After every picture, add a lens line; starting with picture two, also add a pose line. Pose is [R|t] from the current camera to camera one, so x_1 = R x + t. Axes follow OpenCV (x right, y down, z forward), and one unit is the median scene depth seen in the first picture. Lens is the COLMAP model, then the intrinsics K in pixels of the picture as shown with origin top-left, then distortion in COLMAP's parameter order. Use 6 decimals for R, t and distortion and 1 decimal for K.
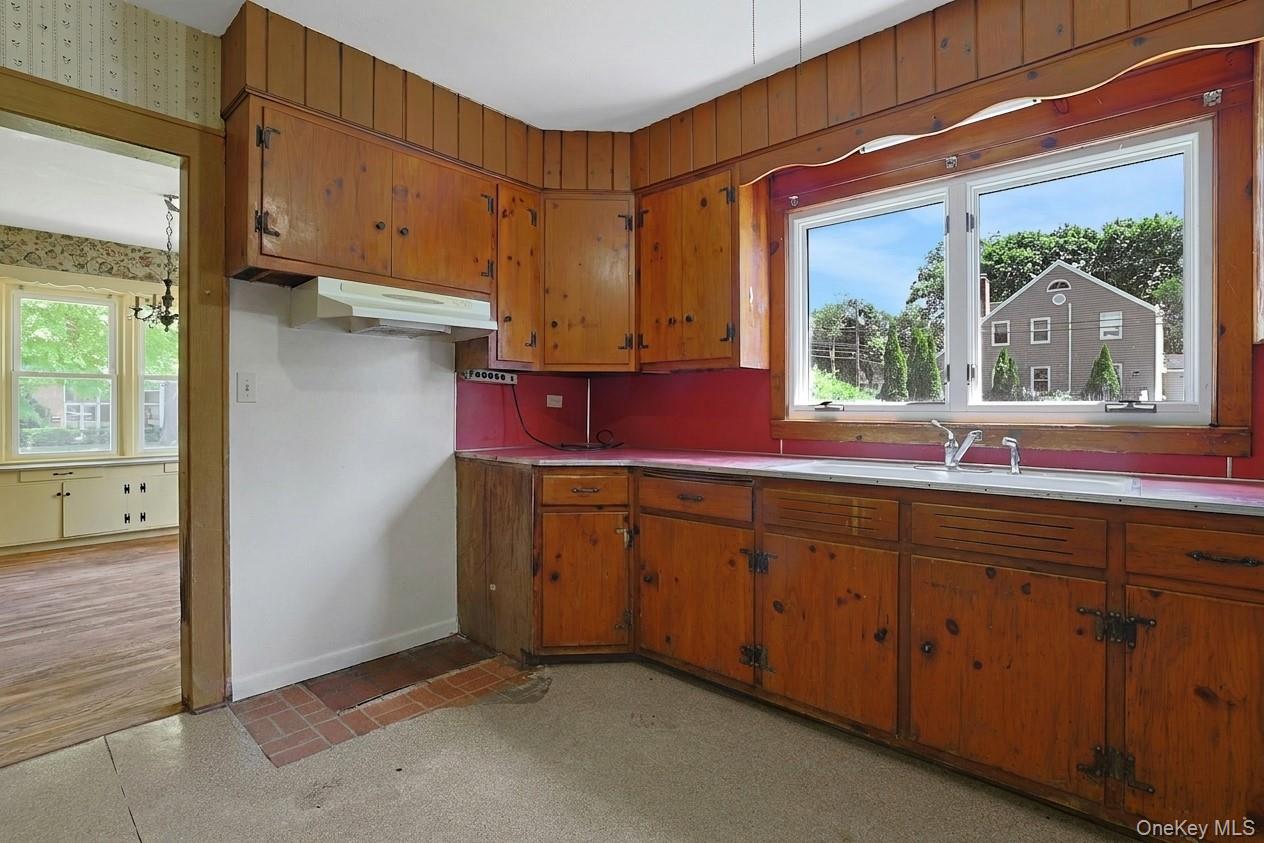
lens RADIAL K [[585.7, 0, 633.3], [0, 585.7, 410.4], [0, 0, 1]] dist [-0.035553, 0.006680]
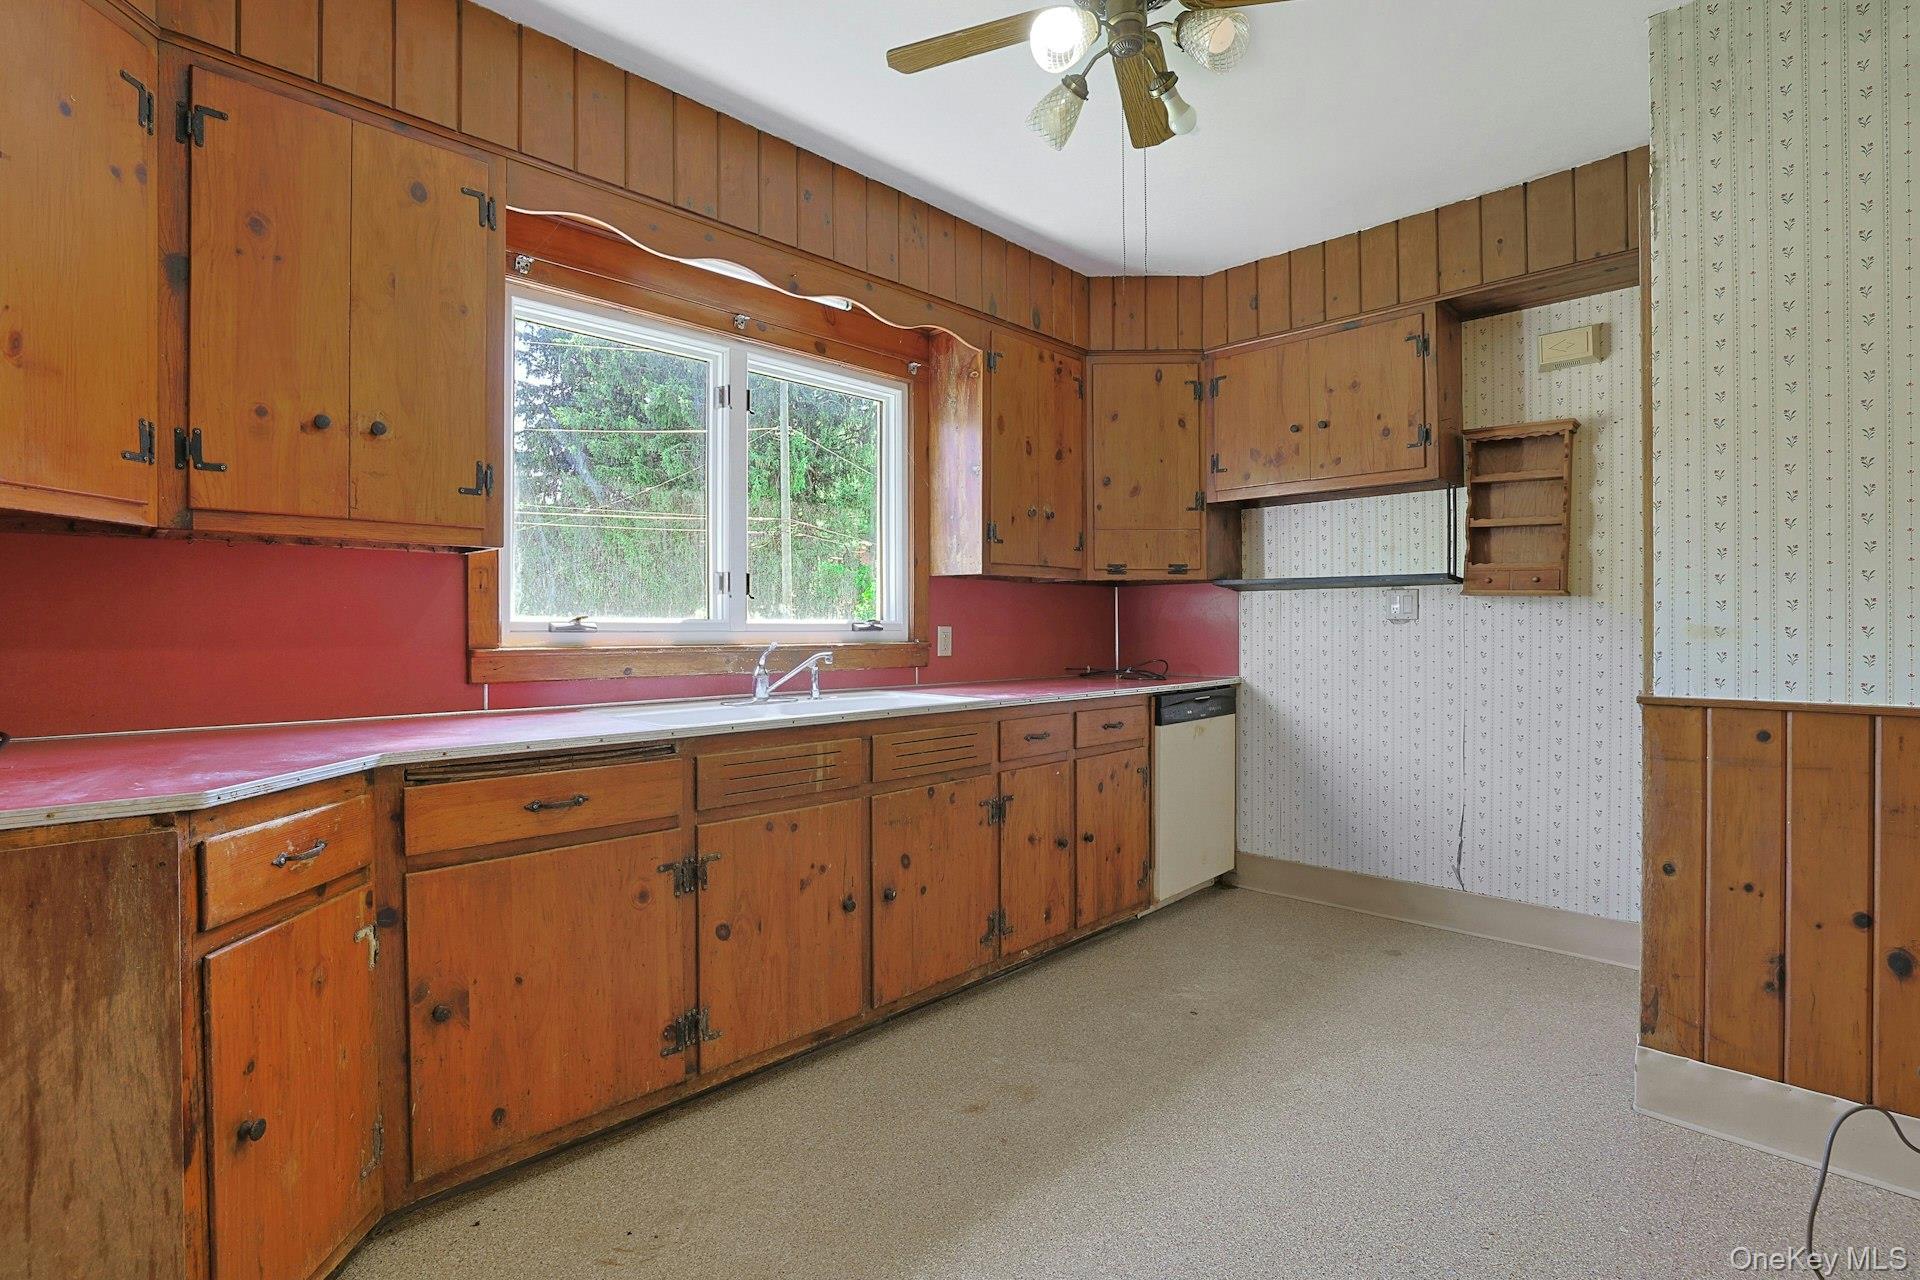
lens RADIAL K [[910.0, 0, 952.5], [0, 910.0, 628.7], [0, 0, 1]] dist [-0.035798, 0.004965]
pose [[0.056545, -0.003078, 0.998395, -0.693313], [0.001931, 0.999994, 0.002974, -0.005430], [-0.998398, 0.001760, 0.056550, 0.634660]]
